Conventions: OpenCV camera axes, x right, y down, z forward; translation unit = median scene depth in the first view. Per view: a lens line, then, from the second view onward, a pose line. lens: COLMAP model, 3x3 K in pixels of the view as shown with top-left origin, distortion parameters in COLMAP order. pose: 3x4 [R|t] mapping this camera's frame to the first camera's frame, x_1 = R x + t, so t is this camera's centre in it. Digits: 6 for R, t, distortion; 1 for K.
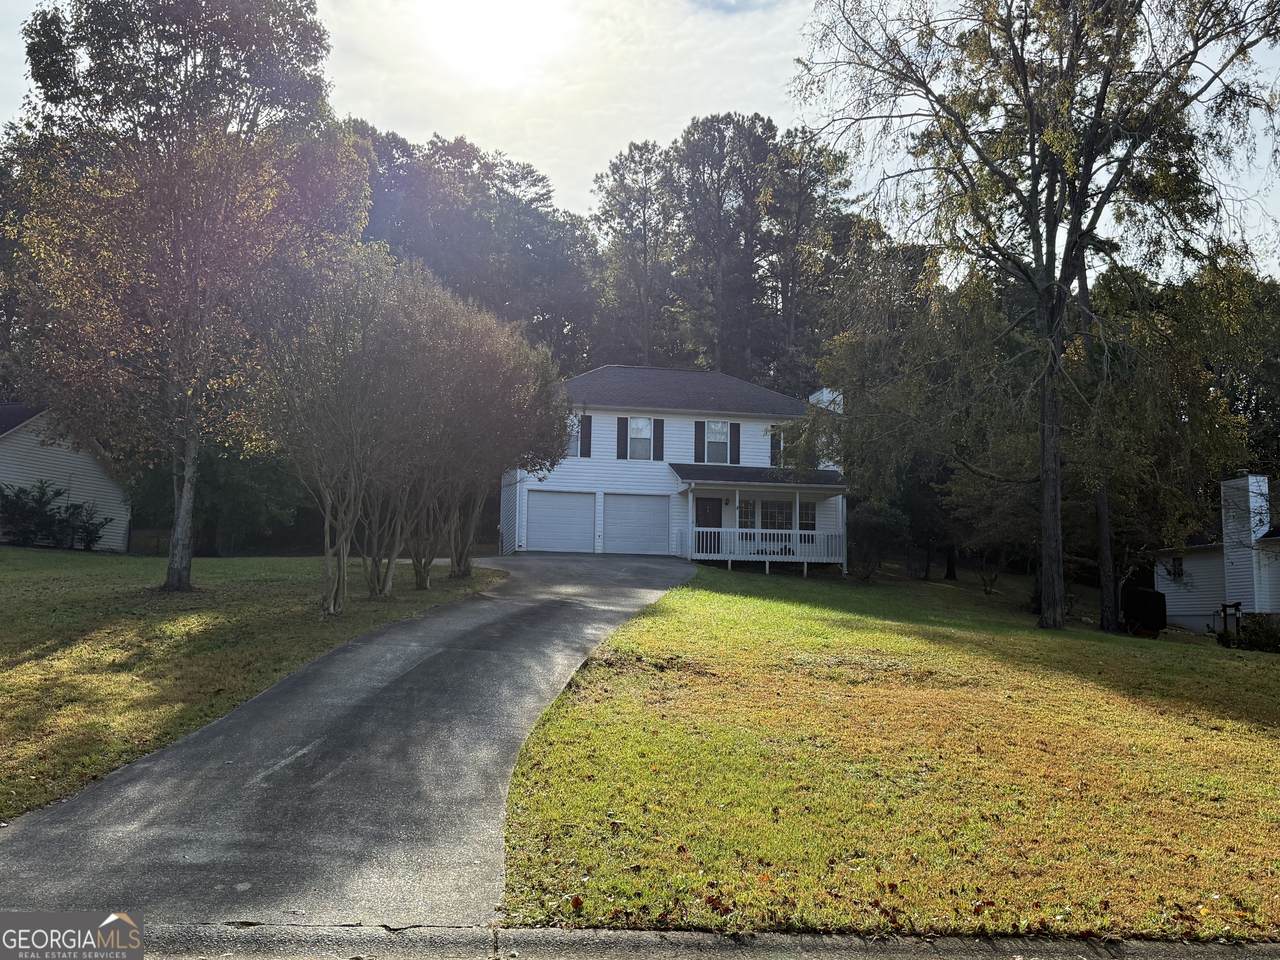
lens RADIAL K [[1221.3, 0, 644.2], [0, 1221.3, 481.1], [0, 0, 1]] dist [-0.015626, 0.000000]
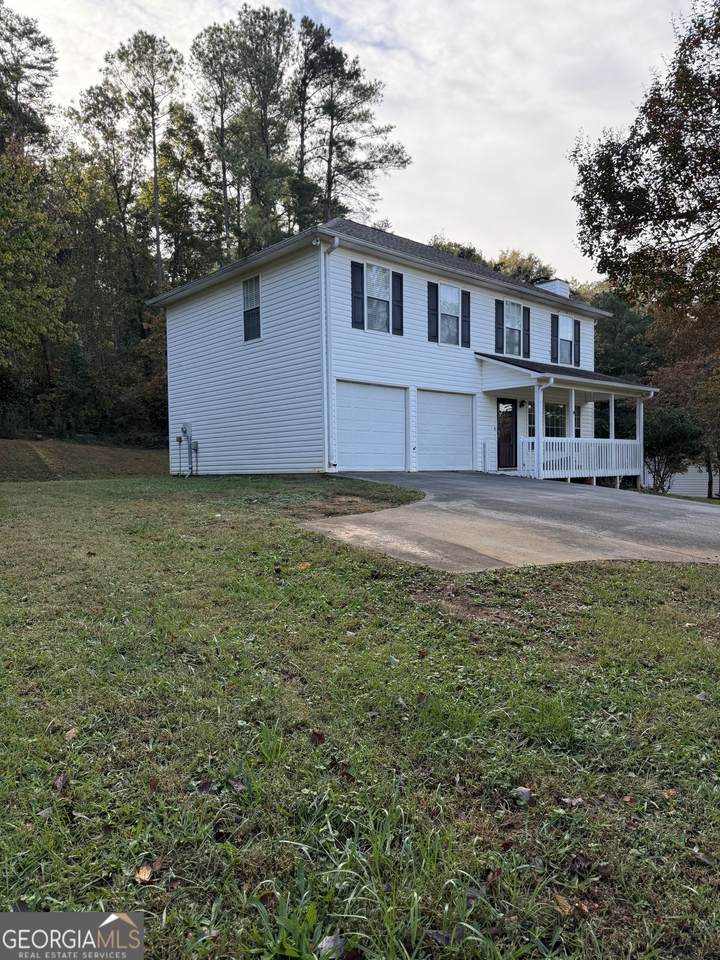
lens RADIAL K [[675.4, 0, 354.6], [0, 675.4, 486.9], [0, 0, 1]] dist [0.014885, -0.015432]
pose [[0.859617, -0.034919, 0.509744, -0.462596], [-0.040981, 0.989736, 0.136909, 0.025169], [-0.509292, -0.138579, 0.849363, 1.160401]]
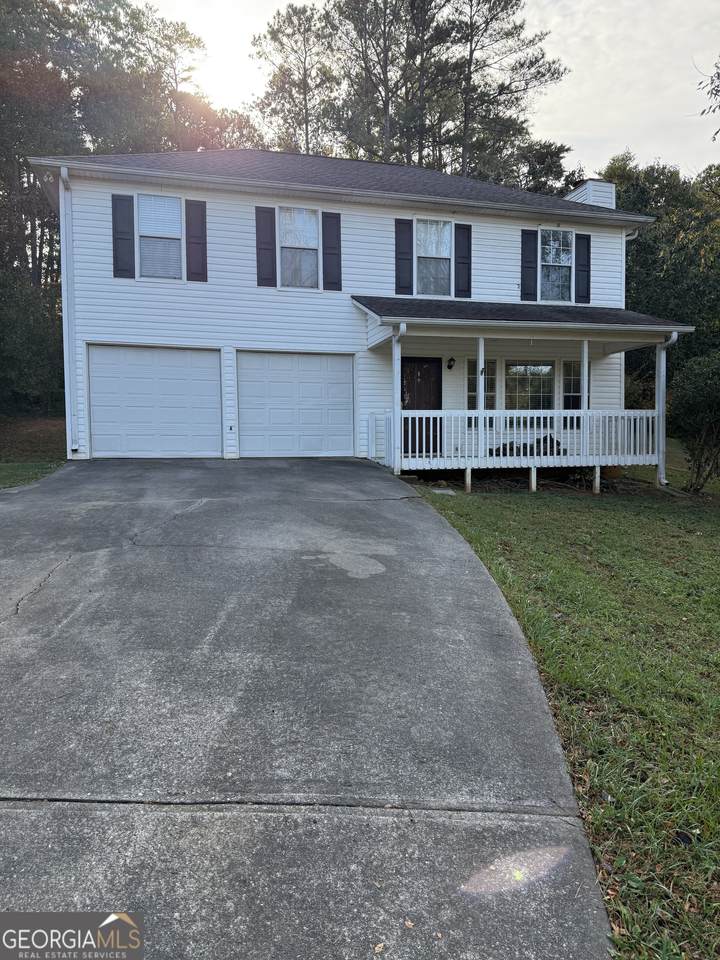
lens RADIAL K [[675.4, 0, 357.9], [0, 675.4, 484.6], [0, 0, 1]] dist [0.014885, -0.015432]
pose [[0.997680, -0.022422, 0.064285, 0.002149], [0.011293, 0.985633, 0.168523, 0.033314], [-0.067140, -0.167406, 0.983599, 1.182112]]
